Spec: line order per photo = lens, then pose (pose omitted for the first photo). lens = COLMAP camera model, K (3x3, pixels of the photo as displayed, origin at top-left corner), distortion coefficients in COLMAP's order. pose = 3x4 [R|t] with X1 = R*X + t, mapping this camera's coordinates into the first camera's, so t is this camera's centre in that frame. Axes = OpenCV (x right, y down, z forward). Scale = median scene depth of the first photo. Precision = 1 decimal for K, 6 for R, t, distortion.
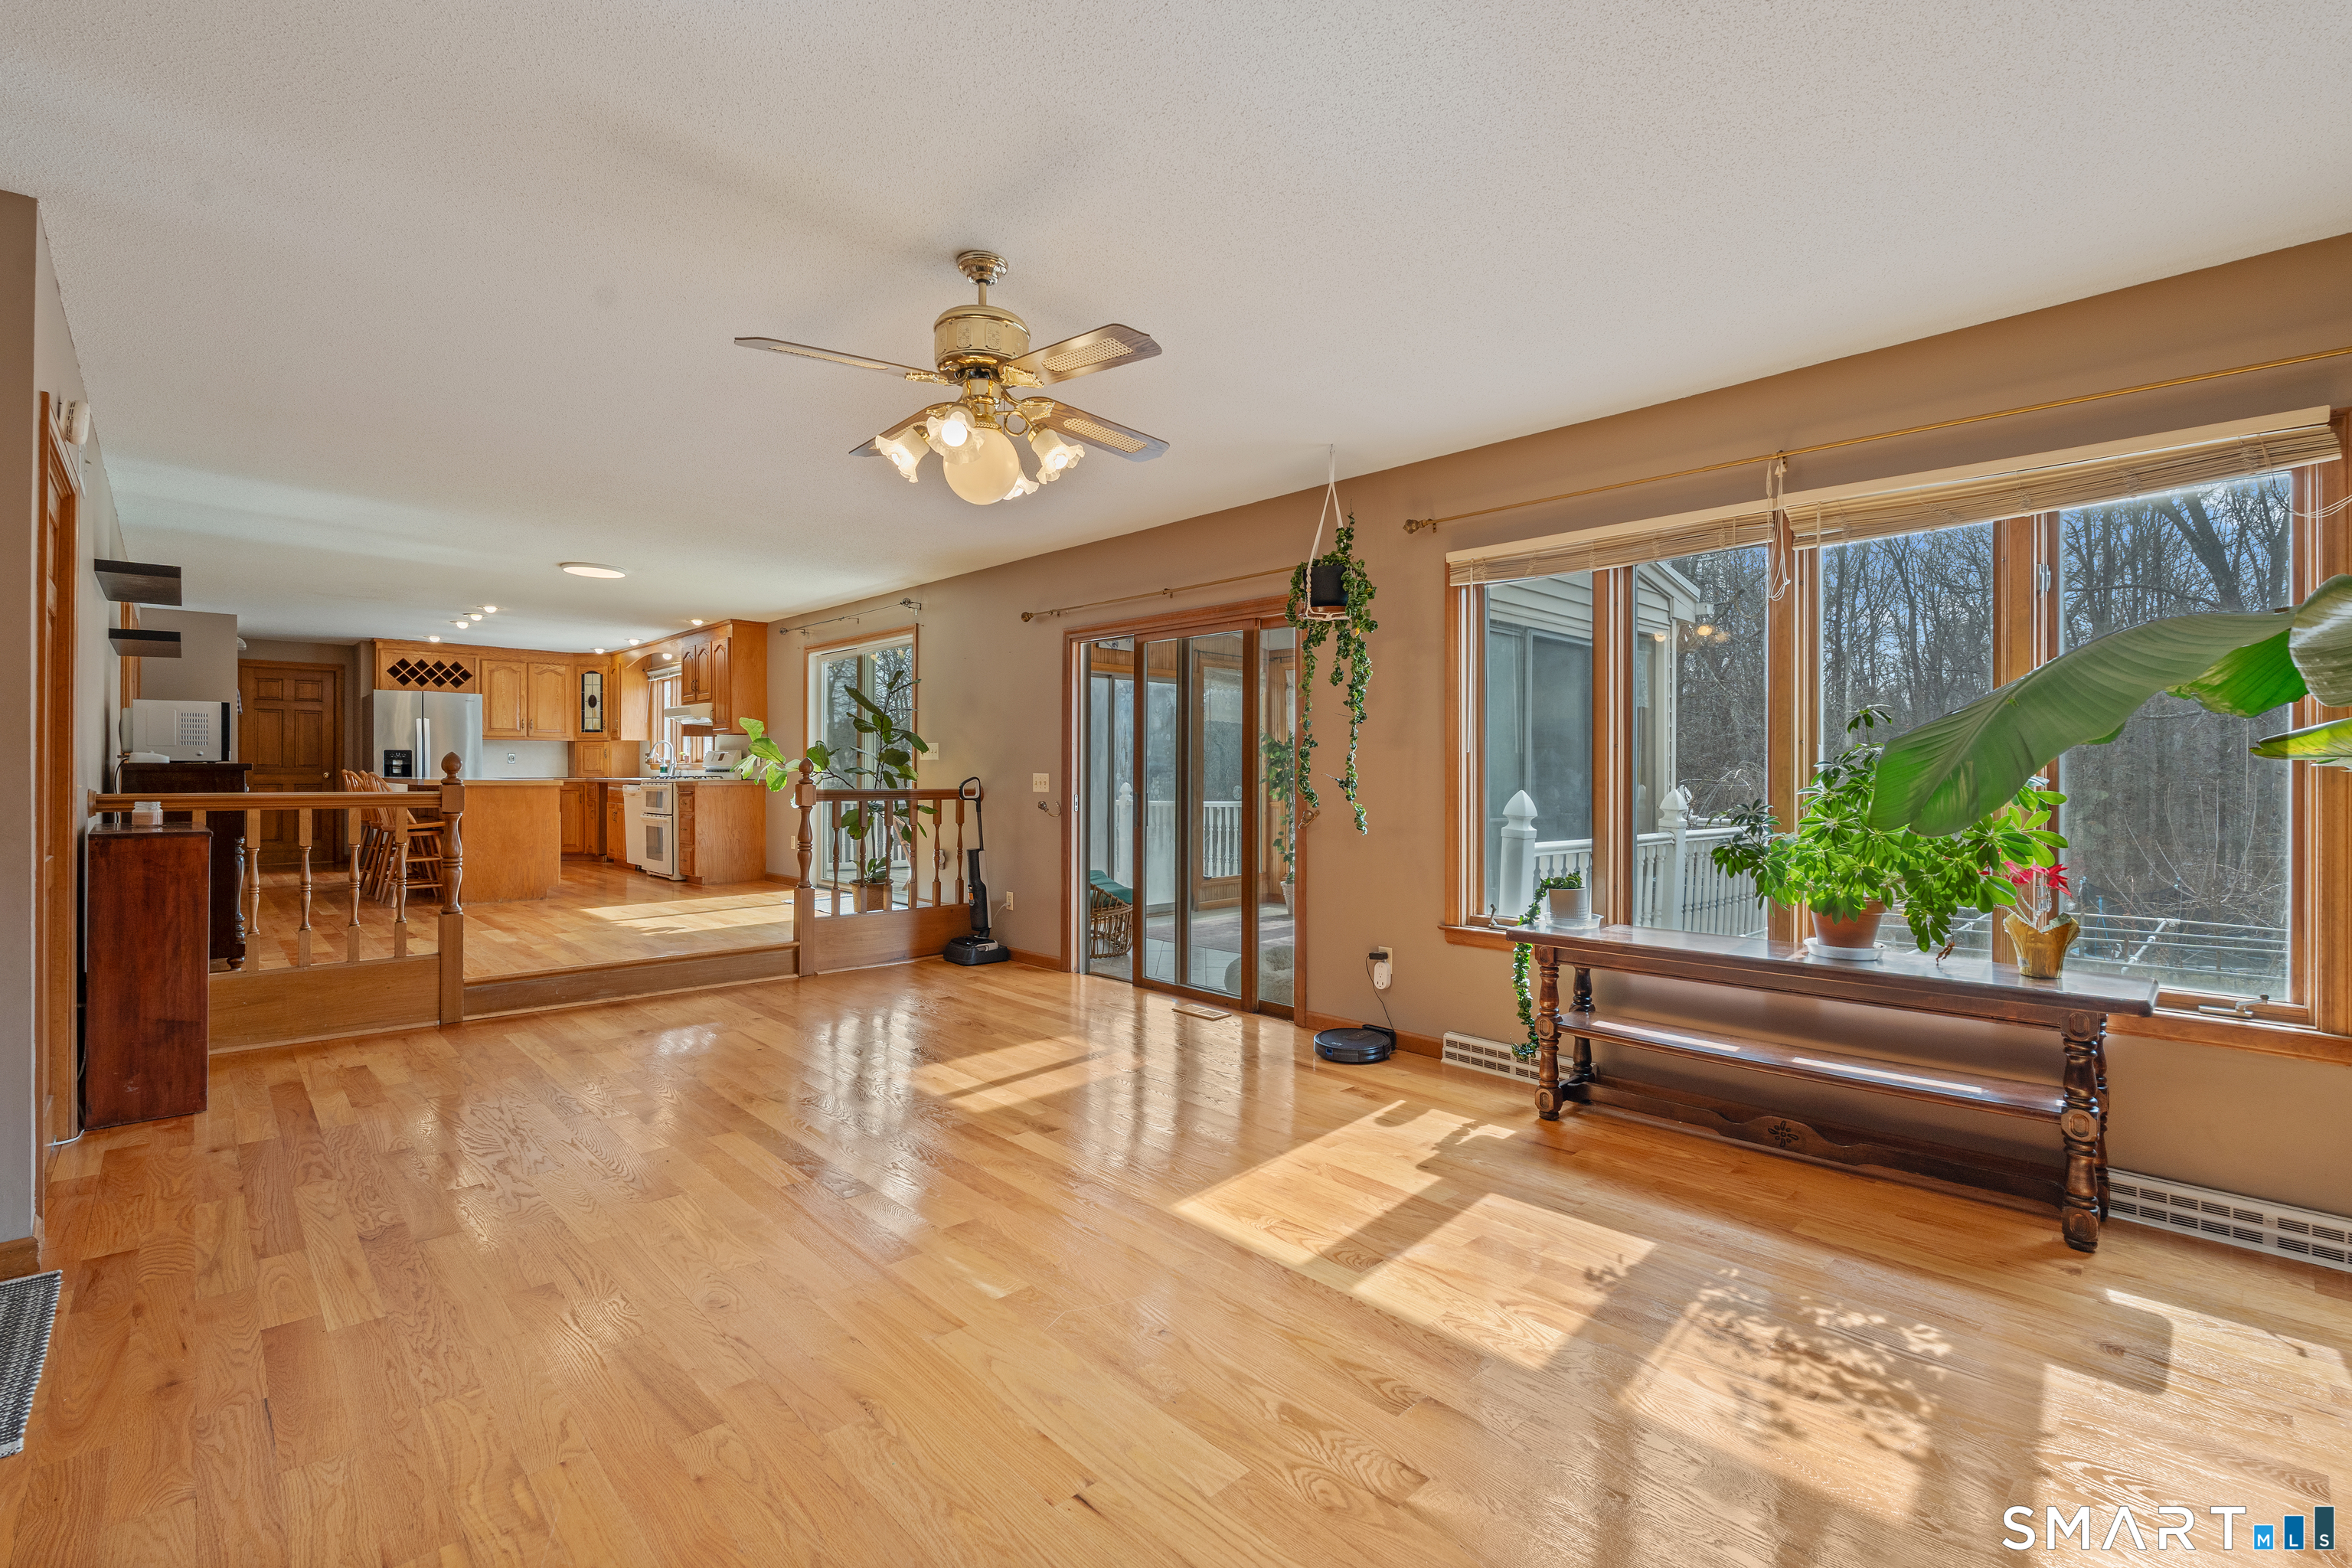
lens RADIAL K [[1043.3, 0, 1172.3], [0, 1043.3, 776.0], [0, 0, 1]] dist [-0.006639, 0.001183]
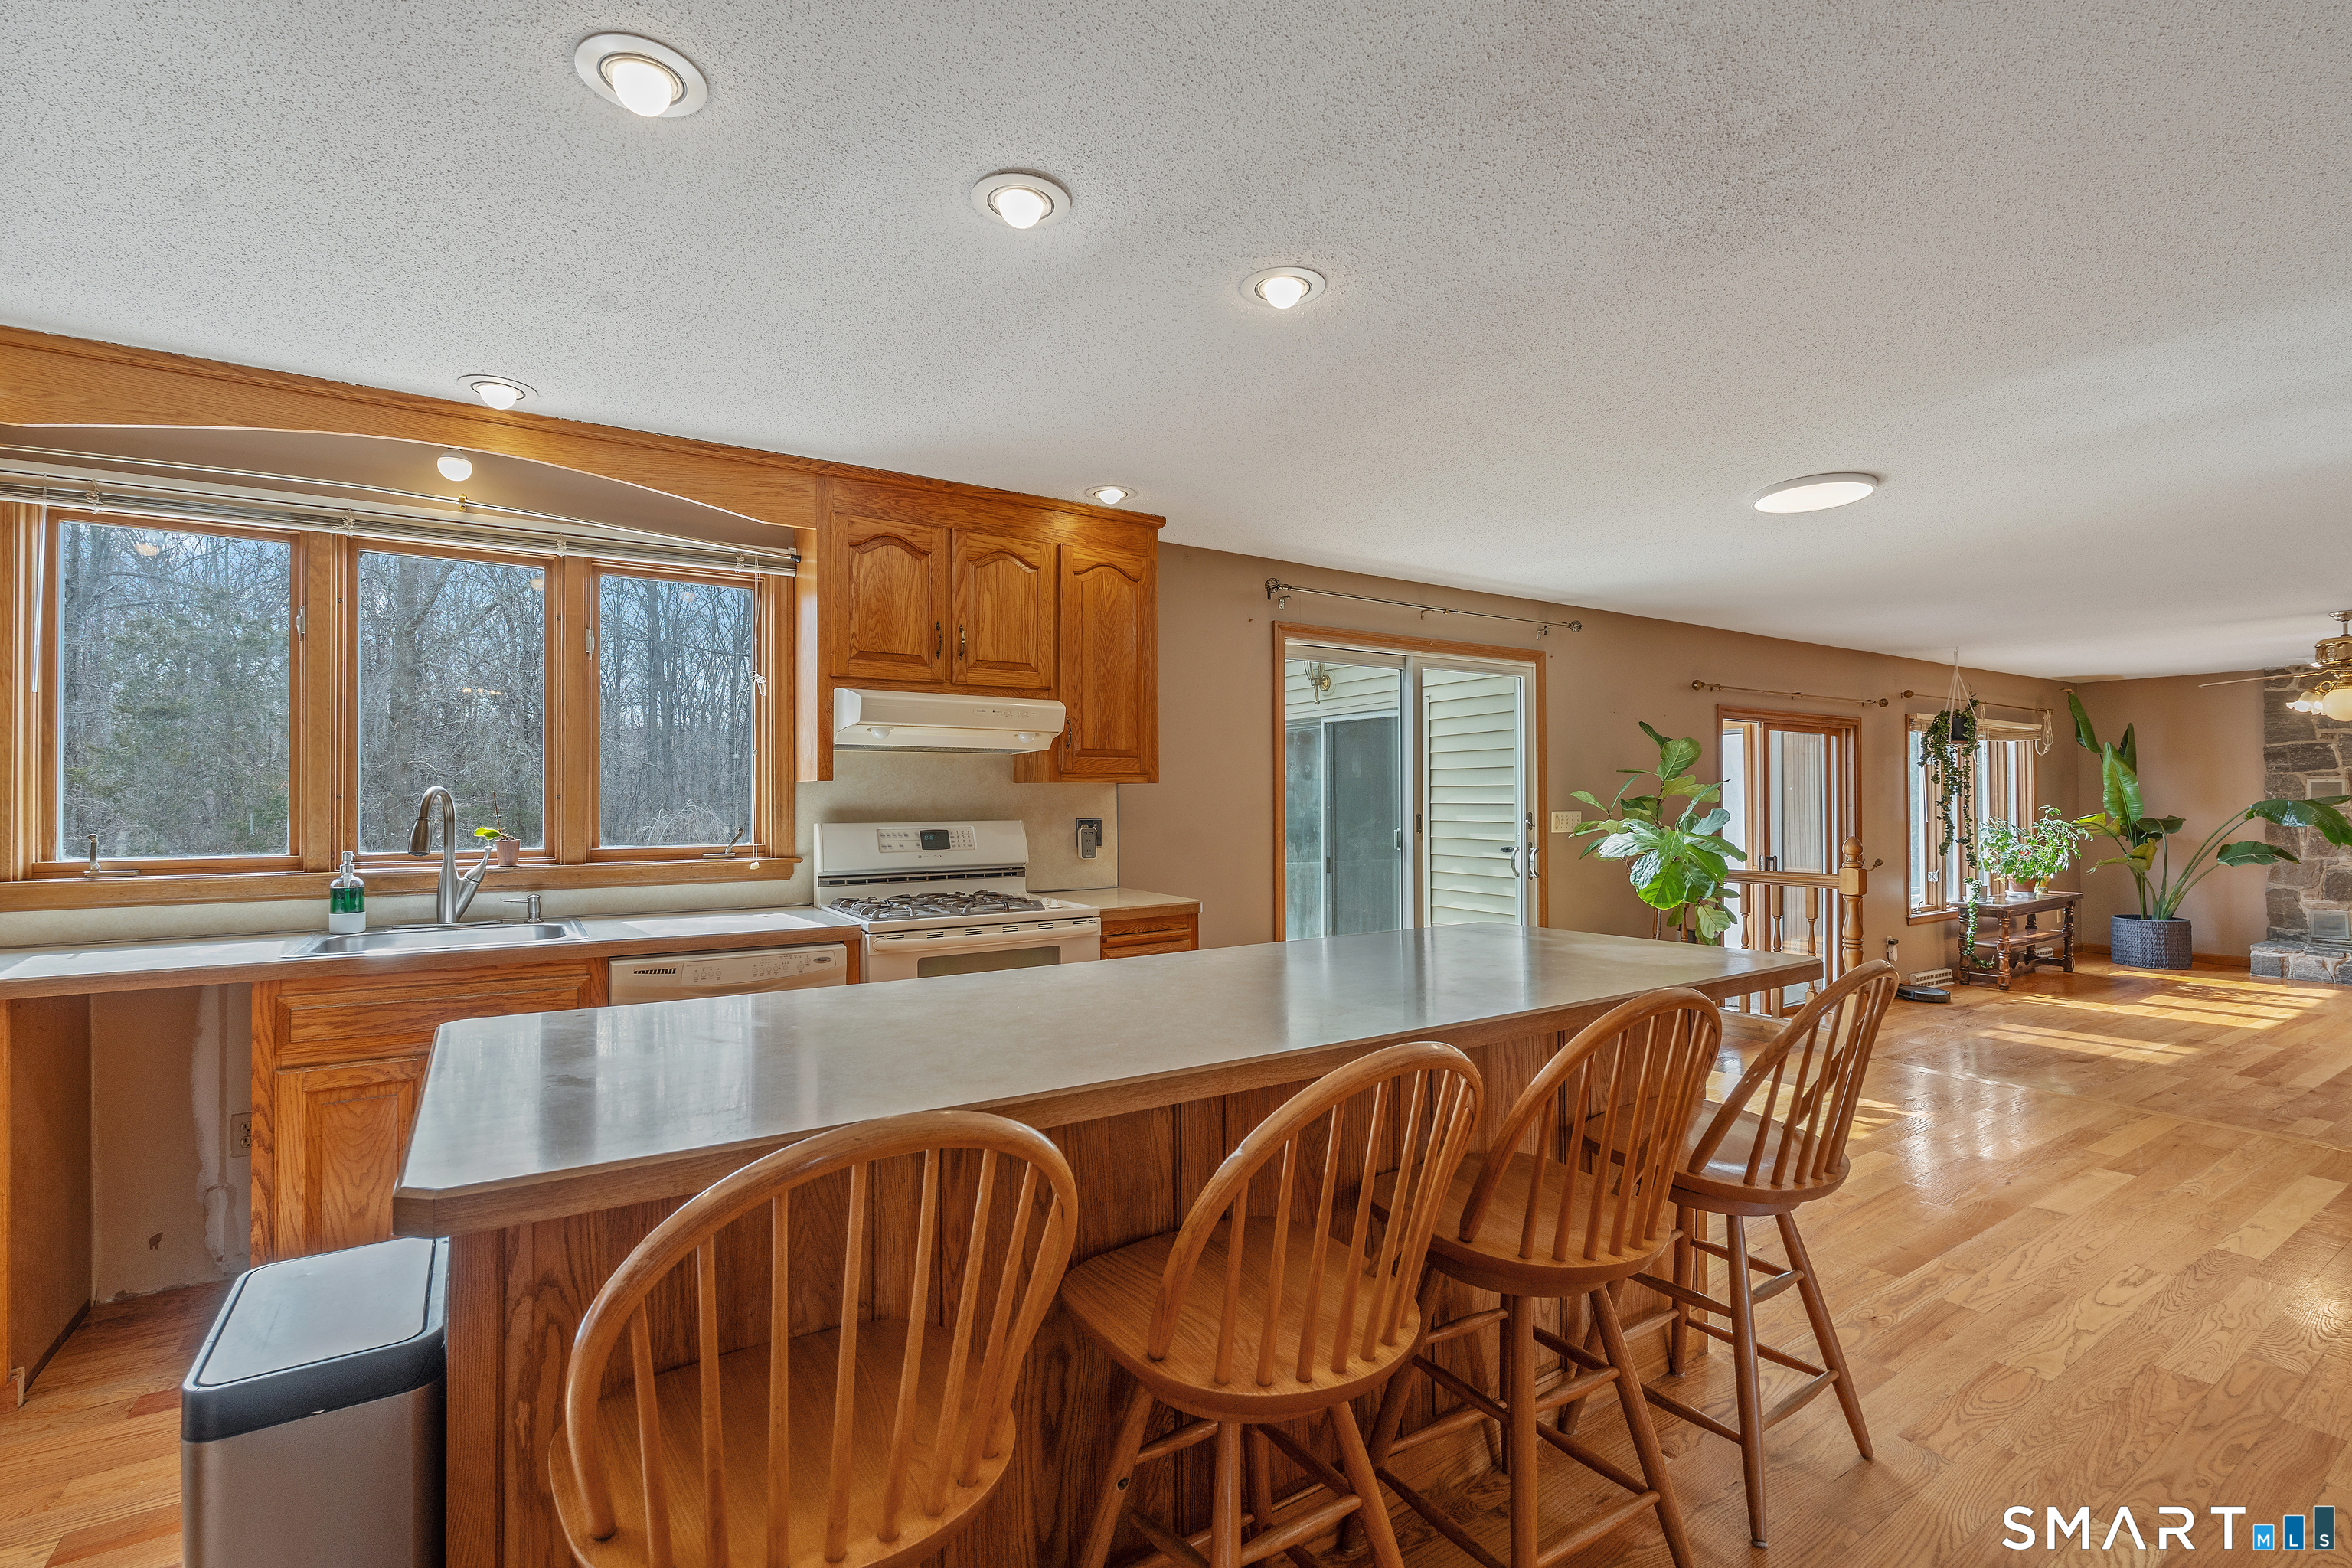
lens RADIAL K [[1043.3, 0, 1183.8], [0, 1043.3, 785.3], [0, 0, 1]] dist [-0.006639, 0.001183]
pose [[0.186088, 0.009859, 0.982484, -0.737242], [0.007885, 0.999902, -0.011527, -0.030484], [-0.982502, 0.009892, 0.185992, 0.795830]]
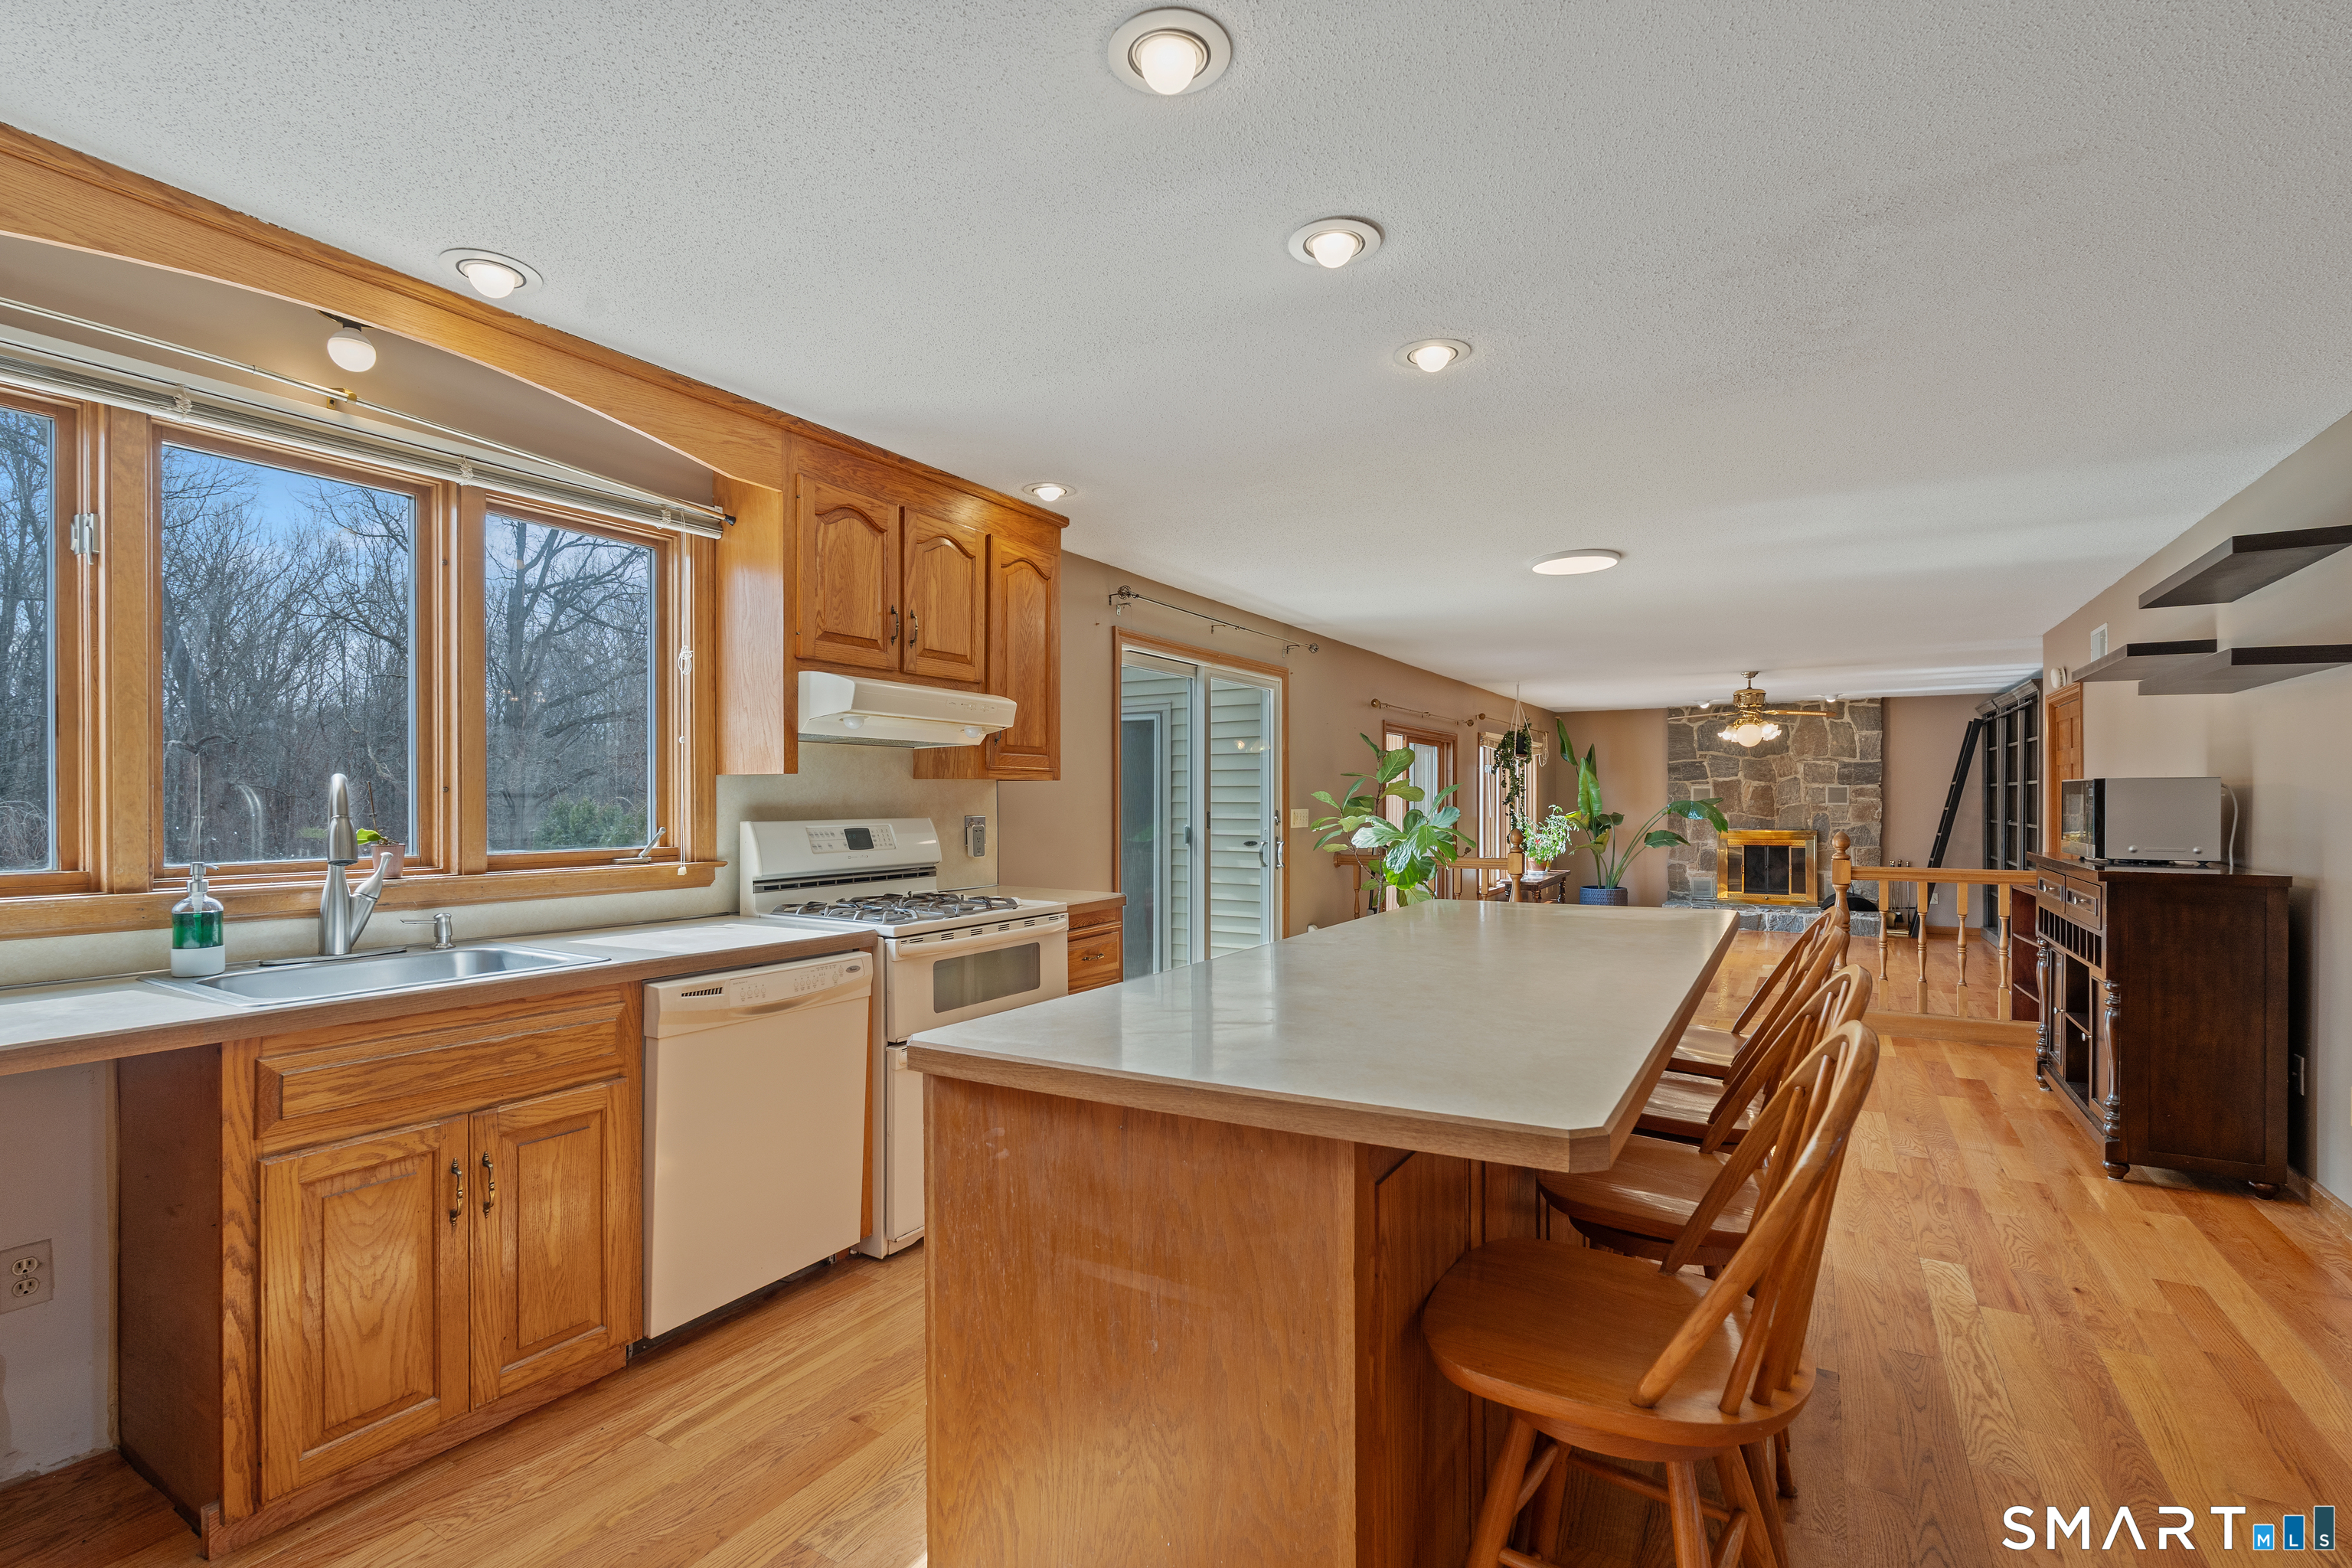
lens RADIAL K [[1043.3, 0, 1191.1], [0, 1043.3, 799.5], [0, 0, 1]] dist [-0.006639, 0.001183]
pose [[-0.264678, -0.000819, 0.964337, -0.749007], [0.006046, 0.999979, 0.002509, -0.029345], [-0.964318, 0.006494, -0.264667, 0.929525]]
